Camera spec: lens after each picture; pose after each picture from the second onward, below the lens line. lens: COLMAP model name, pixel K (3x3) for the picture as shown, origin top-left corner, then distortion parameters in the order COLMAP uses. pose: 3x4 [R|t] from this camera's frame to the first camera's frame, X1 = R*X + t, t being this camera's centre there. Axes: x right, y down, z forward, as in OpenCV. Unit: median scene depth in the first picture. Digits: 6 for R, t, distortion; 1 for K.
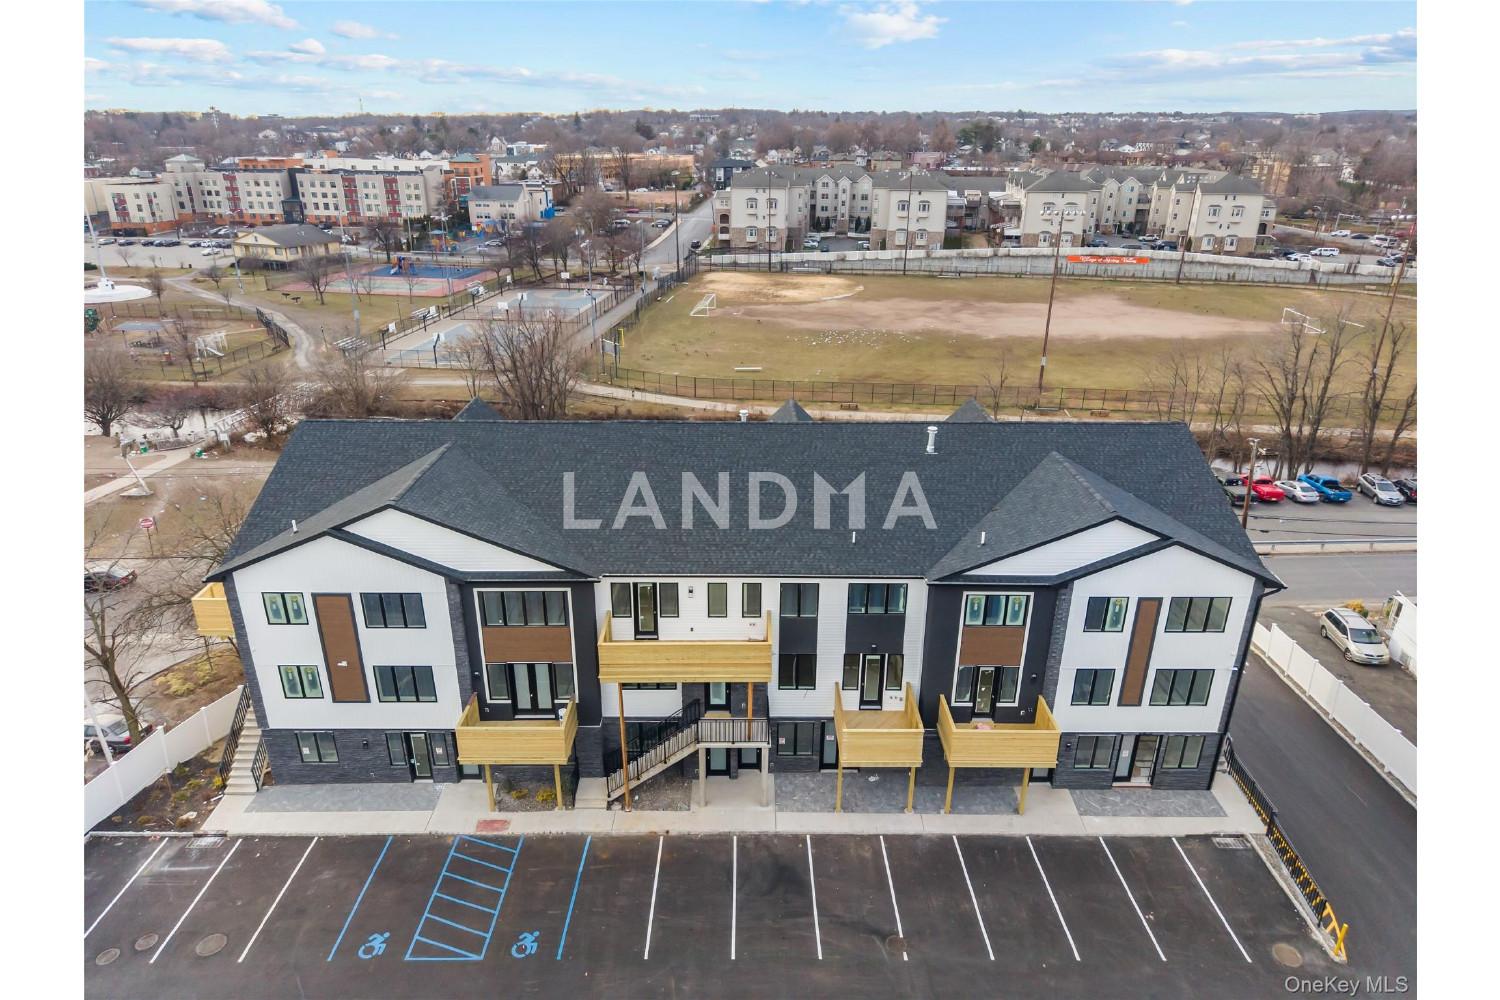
lens RADIAL K [[890.7, 0, 764.8], [0, 890.7, 500.9], [0, 0, 1]] dist [0.053840, -0.001823]
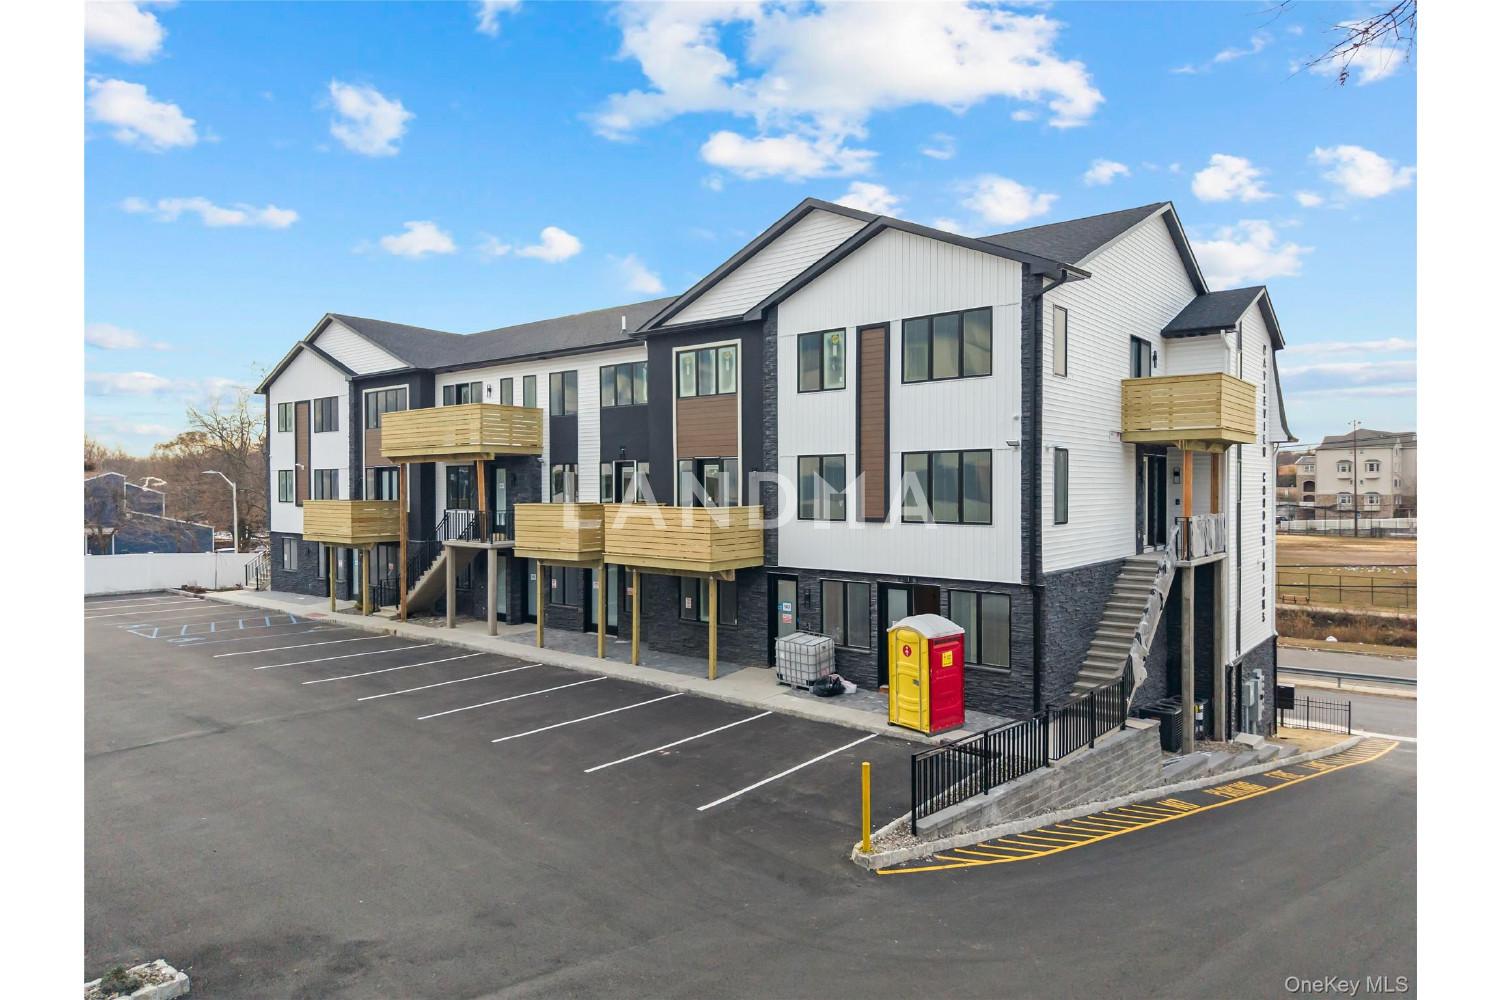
lens RADIAL K [[890.7, 0, 782.7], [0, 890.7, 482.7], [0, 0, 1]] dist [0.053840, -0.001823]
pose [[0.777872, -0.014838, -0.628248, 0.773053], [-0.225625, 0.926470, -0.301242, 0.418195], [0.586523, 0.376076, 0.717327, 0.536238]]
